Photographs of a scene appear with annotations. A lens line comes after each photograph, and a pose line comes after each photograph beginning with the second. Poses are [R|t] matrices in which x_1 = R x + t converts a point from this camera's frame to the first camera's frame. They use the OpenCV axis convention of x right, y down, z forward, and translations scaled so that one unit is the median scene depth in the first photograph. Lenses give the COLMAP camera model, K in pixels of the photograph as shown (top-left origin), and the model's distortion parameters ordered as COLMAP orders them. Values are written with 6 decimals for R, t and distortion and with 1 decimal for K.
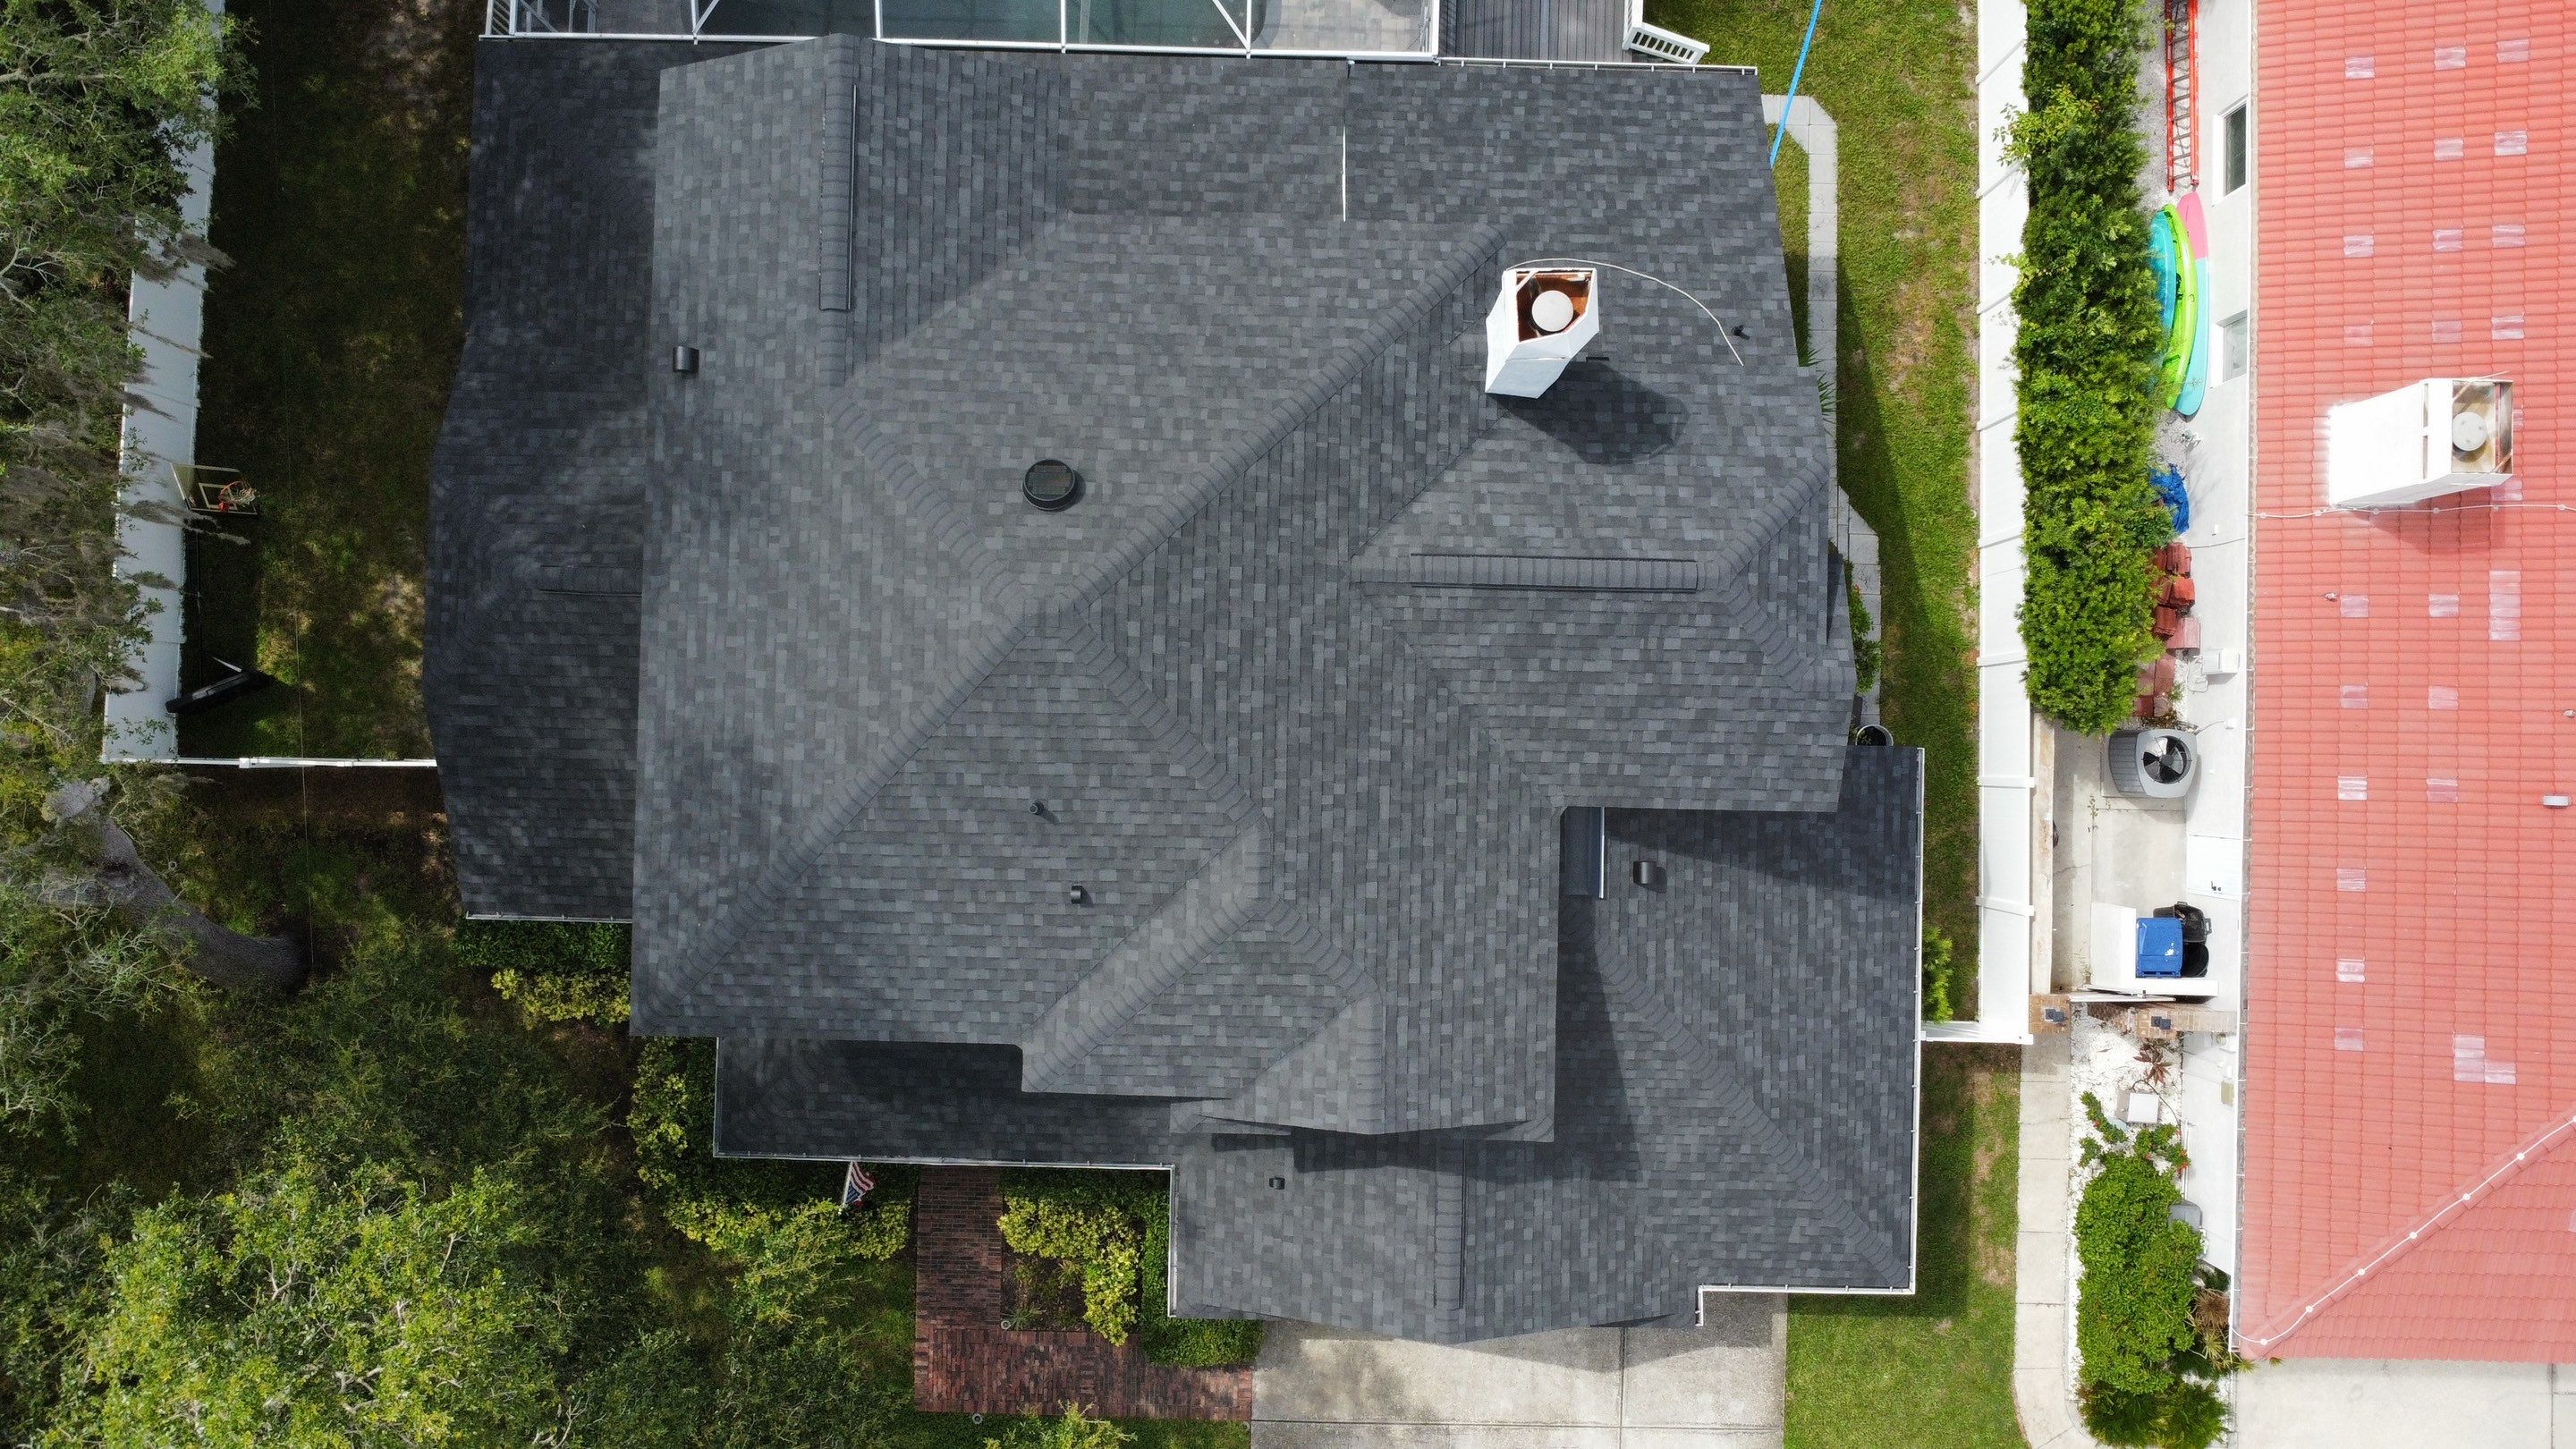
lens RADIAL K [[1869.2, 0, 1276.6], [0, 1869.2, 718.2], [0, 0, 1]] dist [-0.036535, -0.001780]
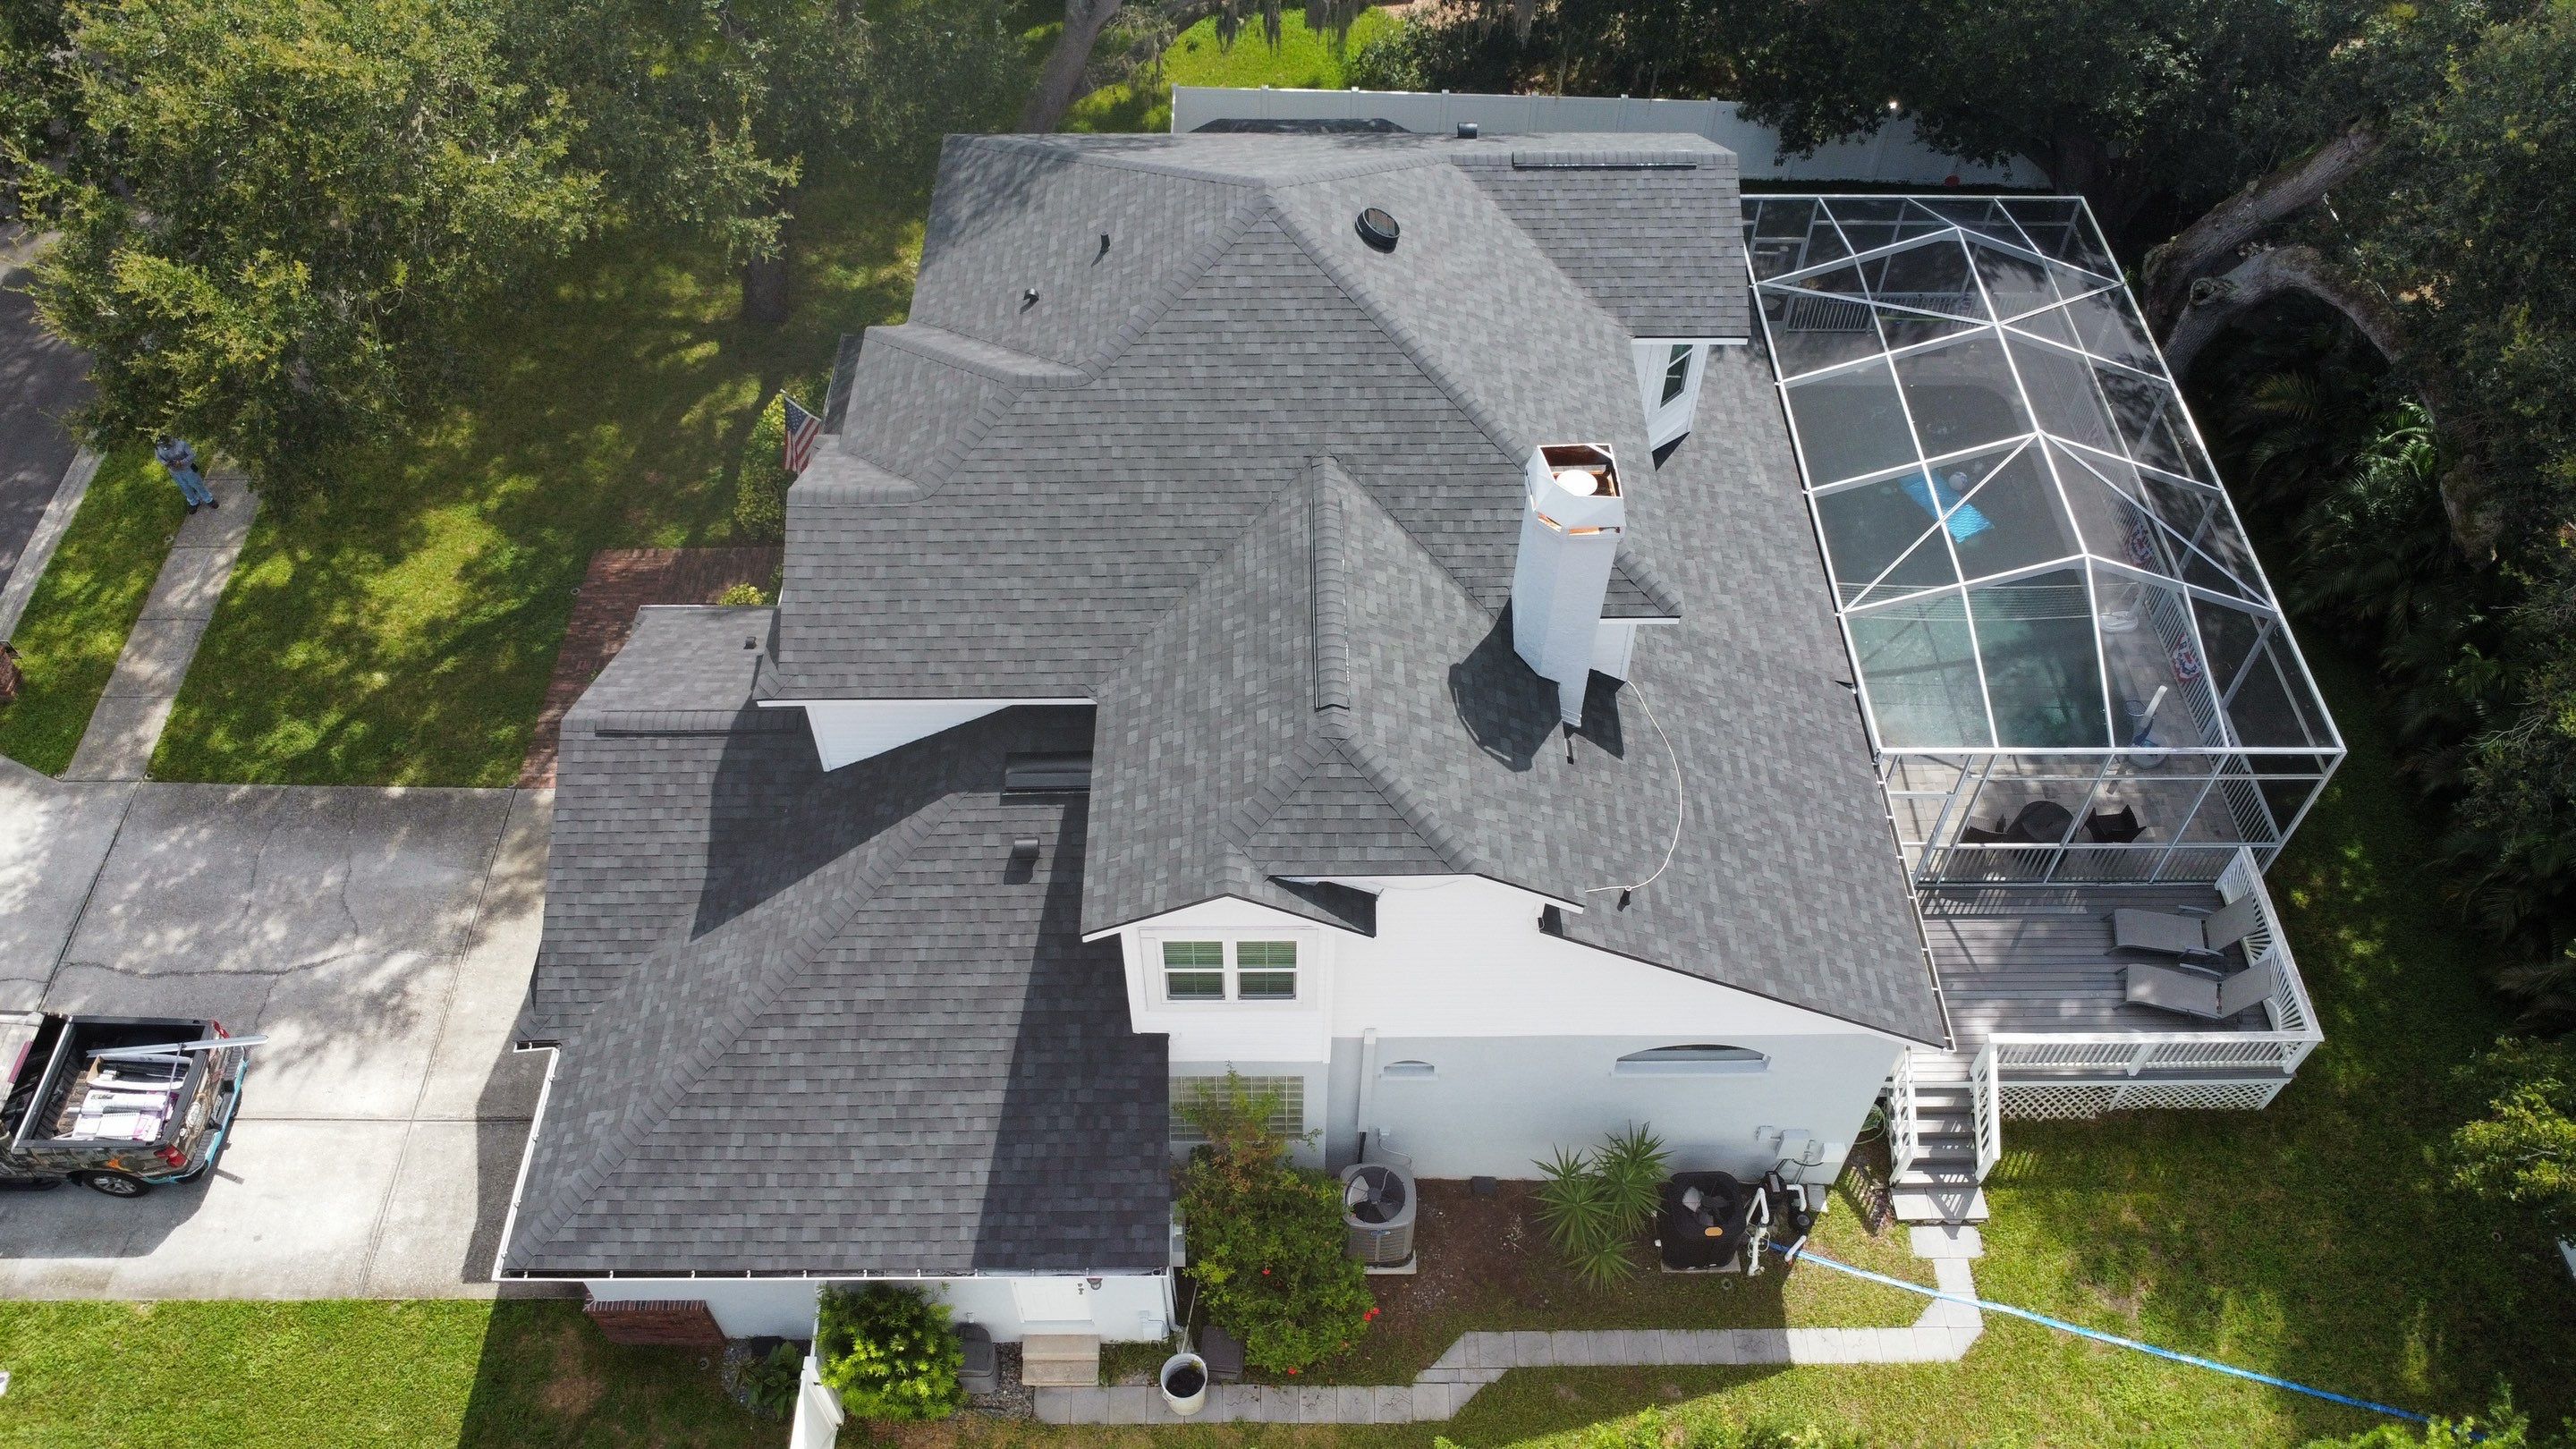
lens RADIAL K [[1869.2, 0, 1282.5], [0, 1869.2, 722.9], [0, 0, 1]] dist [-0.036535, -0.001780]
pose [[0.029936, 0.766894, -0.641075, 0.708691], [-0.999406, 0.033906, -0.006108, -0.038113], [0.017052, 0.640877, 0.767454, 0.240116]]
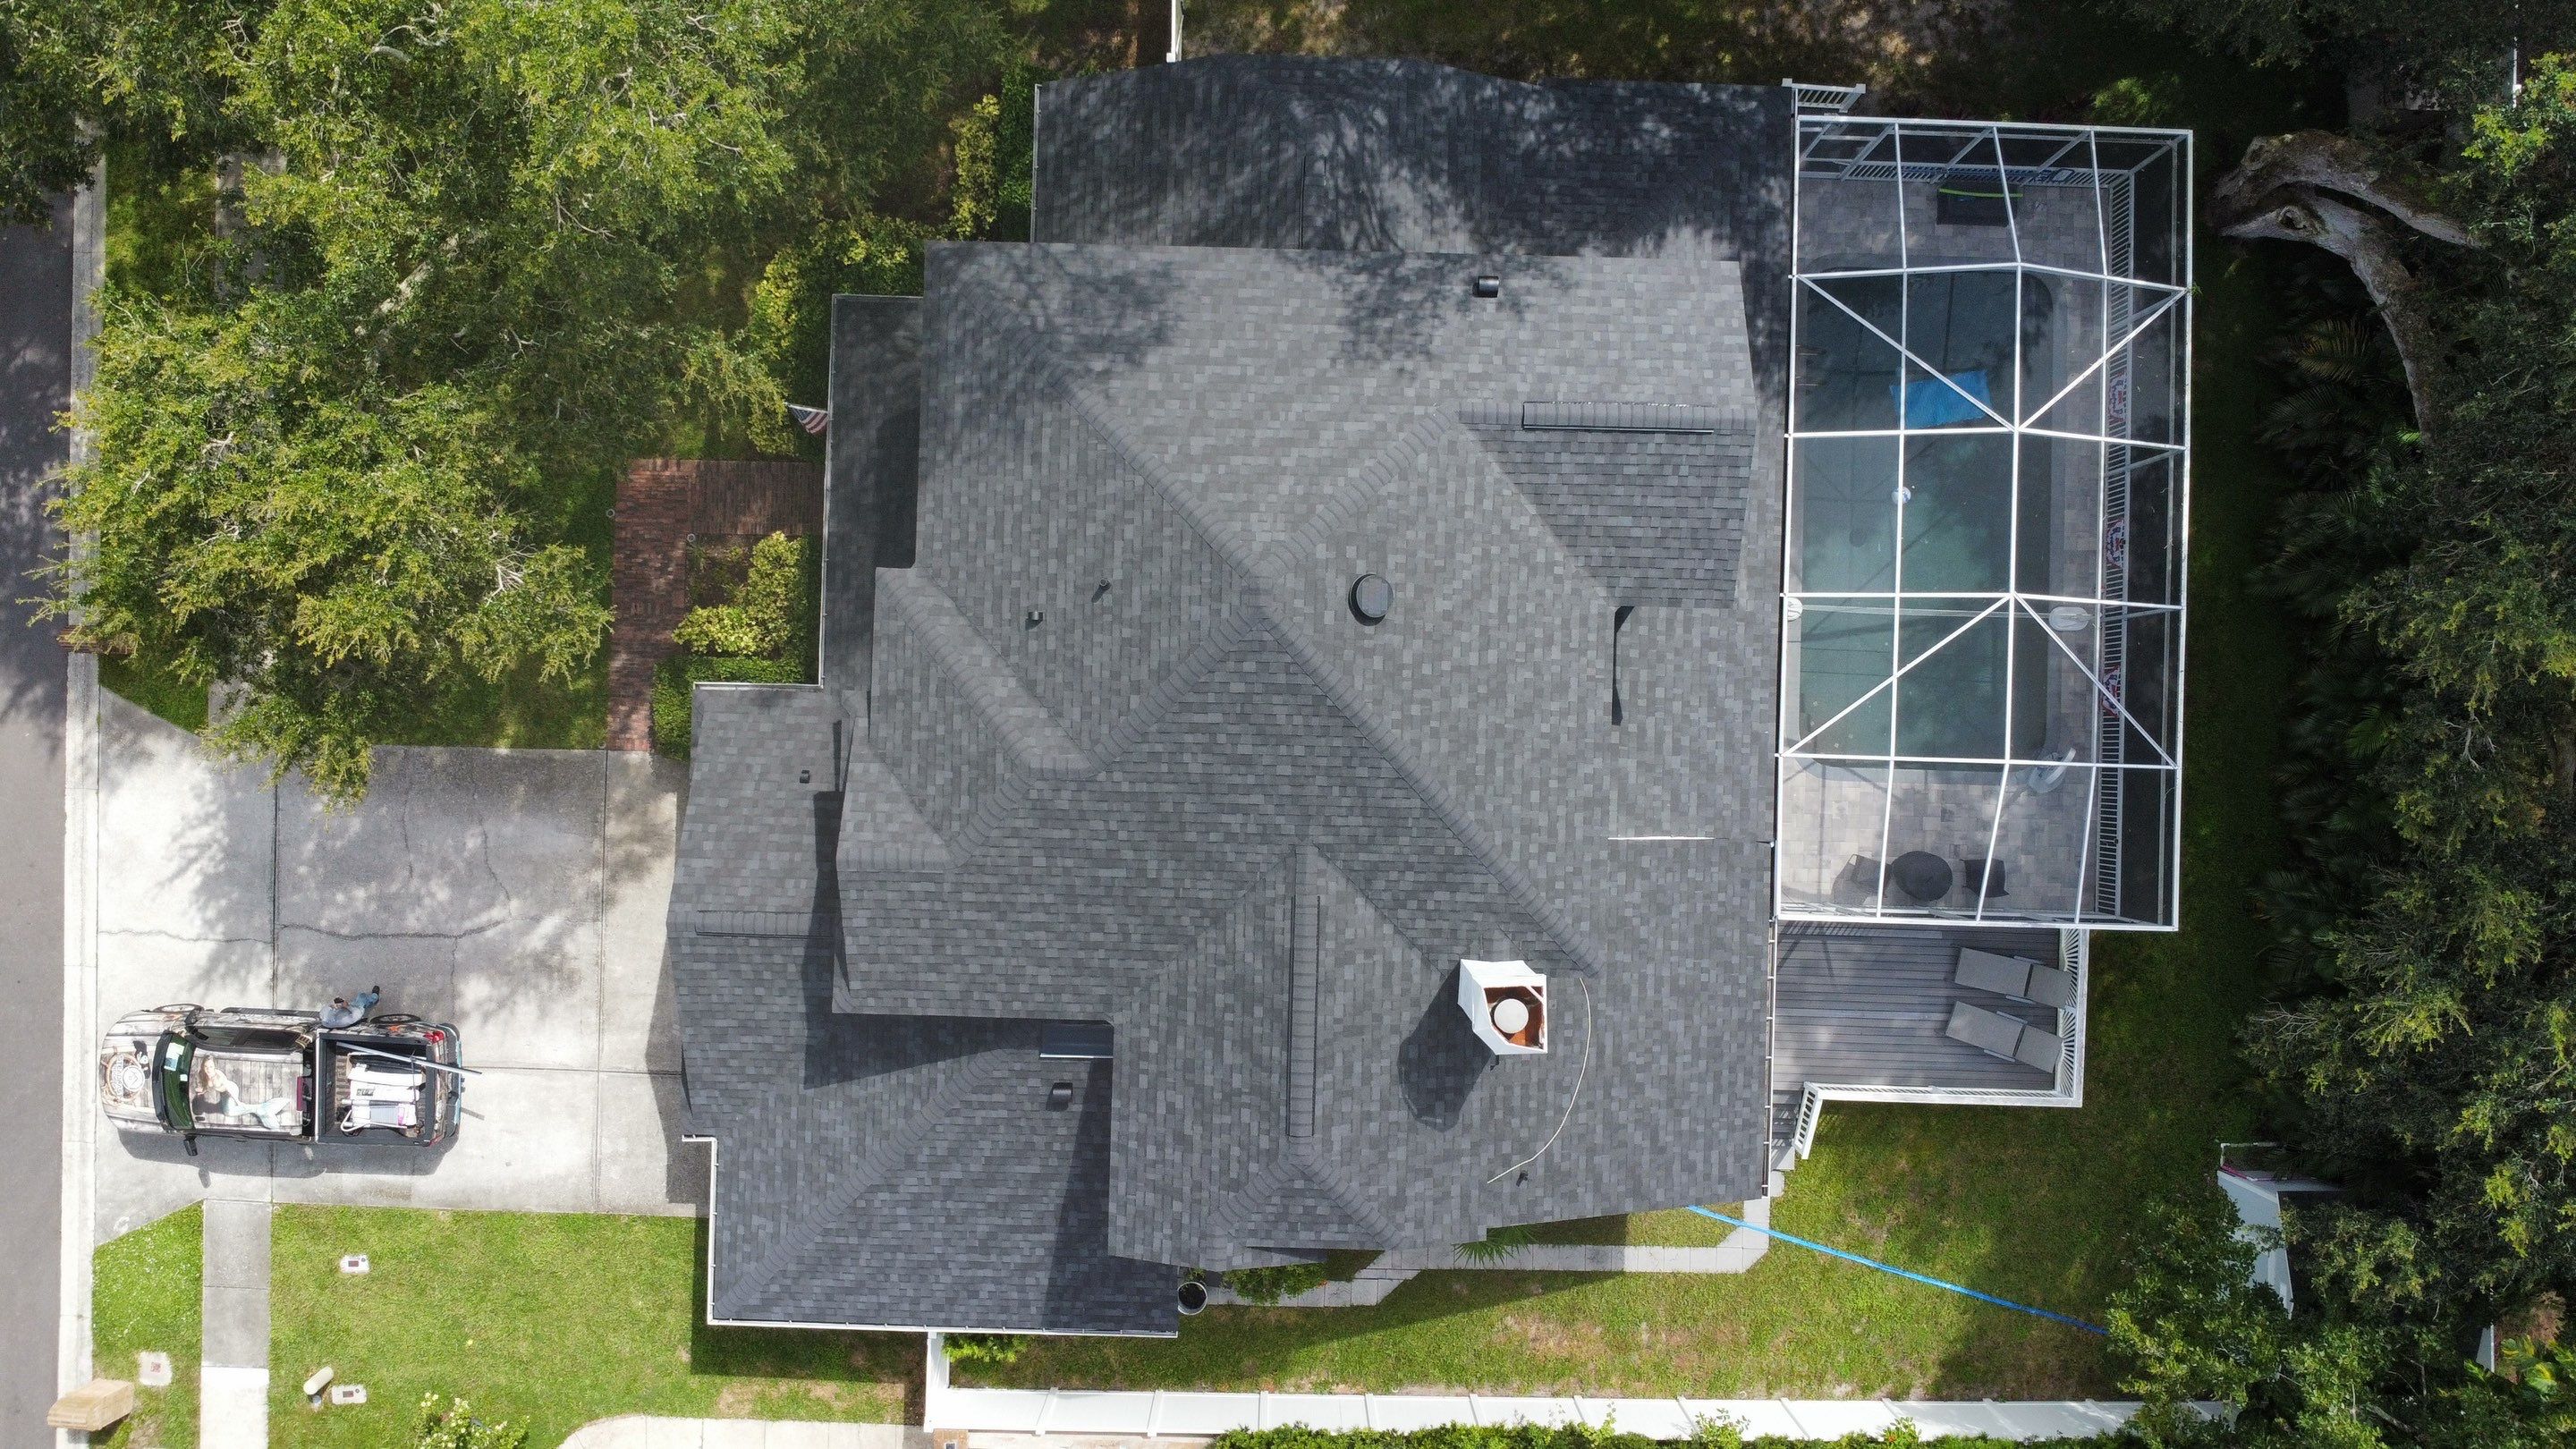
lens RADIAL K [[1869.2, 0, 1281.4], [0, 1869.2, 715.5], [0, 0, 1]] dist [-0.036535, -0.001780]
pose [[-0.003341, 0.999862, -0.016292, -0.020311], [-0.999714, -0.002954, 0.023727, -0.078004], [0.023676, 0.016367, 0.999586, -0.166175]]
